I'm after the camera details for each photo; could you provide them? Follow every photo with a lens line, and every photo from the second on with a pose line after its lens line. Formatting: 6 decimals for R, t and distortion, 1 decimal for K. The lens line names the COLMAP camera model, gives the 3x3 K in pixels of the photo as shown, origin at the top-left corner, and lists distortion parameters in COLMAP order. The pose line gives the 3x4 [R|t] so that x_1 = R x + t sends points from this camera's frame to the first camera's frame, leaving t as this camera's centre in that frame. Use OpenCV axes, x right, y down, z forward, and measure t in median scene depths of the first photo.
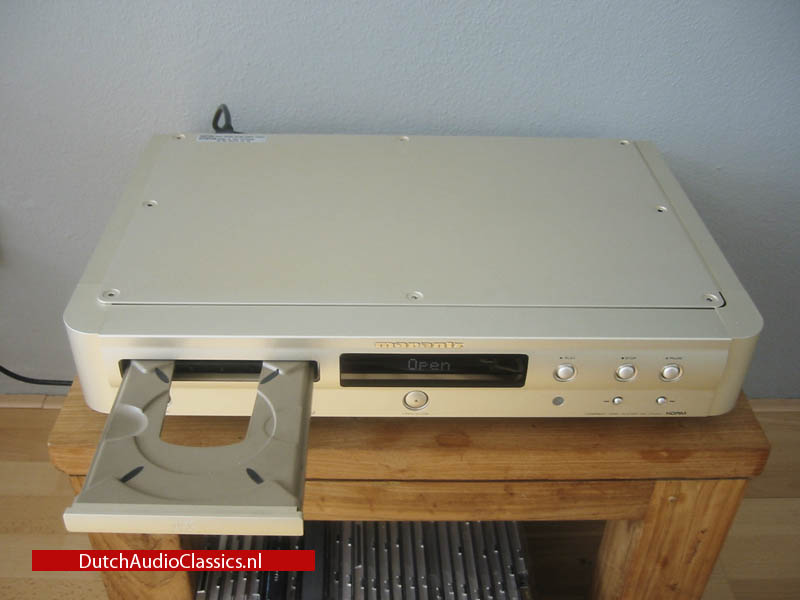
lens RADIAL K [[858.9, 0, 396.5], [0, 858.9, 331.0], [0, 0, 1]] dist [-0.093934, 0.013654]
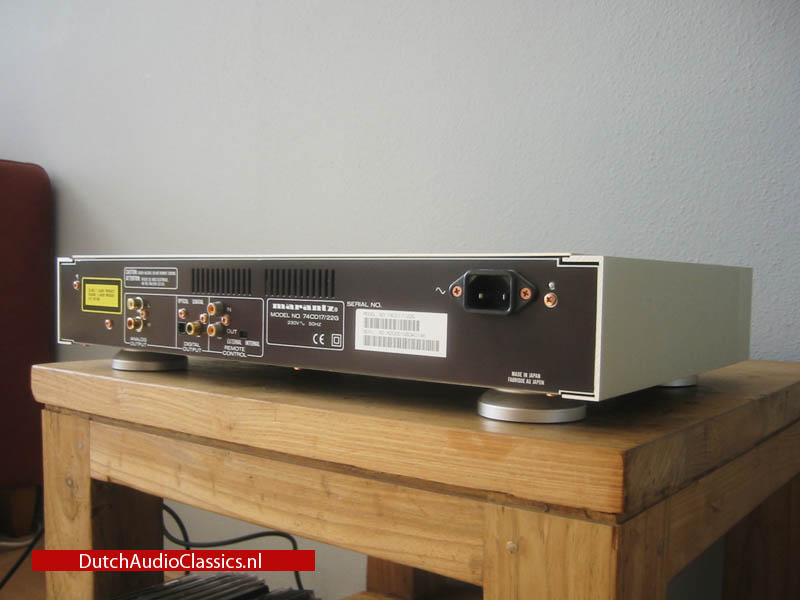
lens RADIAL K [[858.9, 0, 396.5], [0, 858.9, 331.0], [0, 0, 1]] dist [-0.093934, 0.013654]
pose [[0.779276, 0.022461, -0.626279, 0.683793], [-0.373375, 0.819260, -0.435206, 0.392278], [0.503310, 0.572982, 0.646816, 0.427185]]
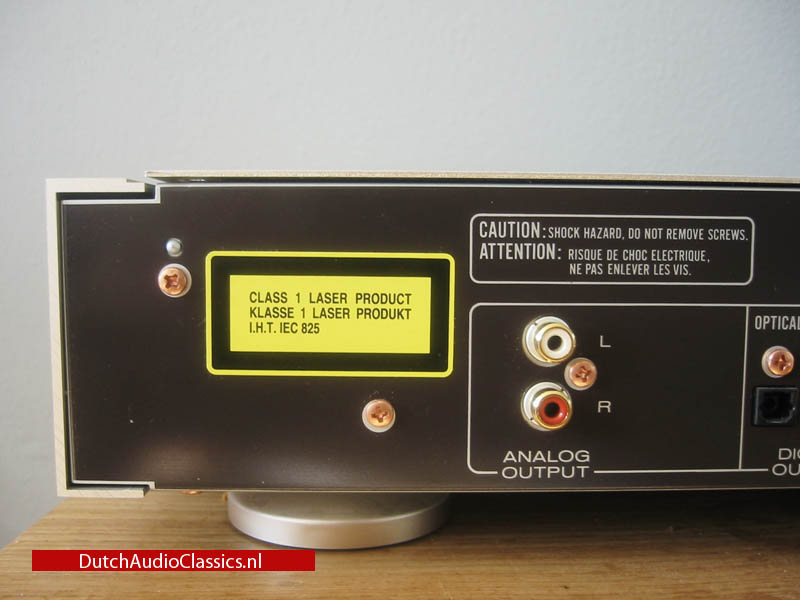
lens RADIAL K [[815.9, 0, 396.2], [0, 815.9, 313.9], [0, 0, 1]] dist [-0.079149, 0.008866]
pose [[0.999661, -0.024593, -0.008603, -0.228305], [0.016543, 0.854216, -0.519655, 0.181983], [0.020129, 0.519337, 0.854333, 0.657827]]
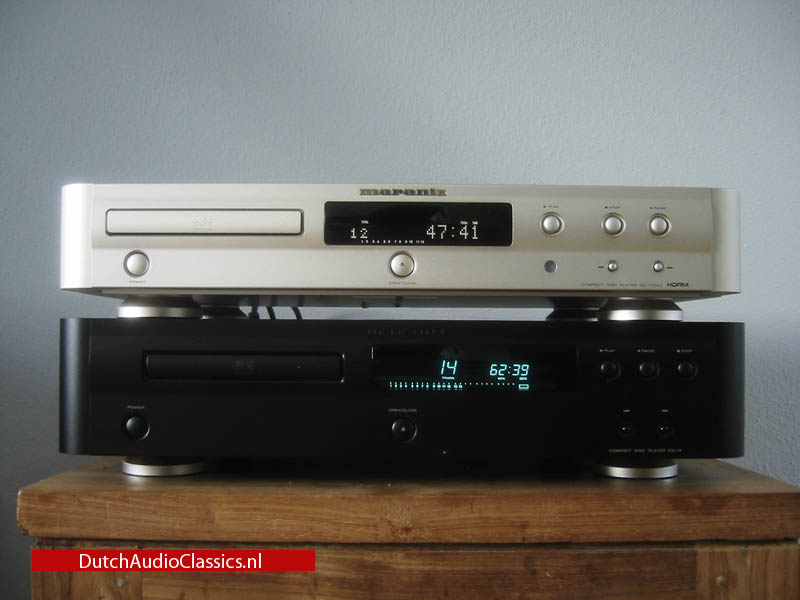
lens RADIAL K [[815.9, 0, 396.2], [0, 815.9, 313.9], [0, 0, 1]] dist [-0.079149, 0.008866]
pose [[0.999634, -0.025909, -0.007785, 0.008485], [0.015700, 0.789925, -0.613002, 0.484550], [0.022031, 0.612655, 0.790043, 0.190235]]
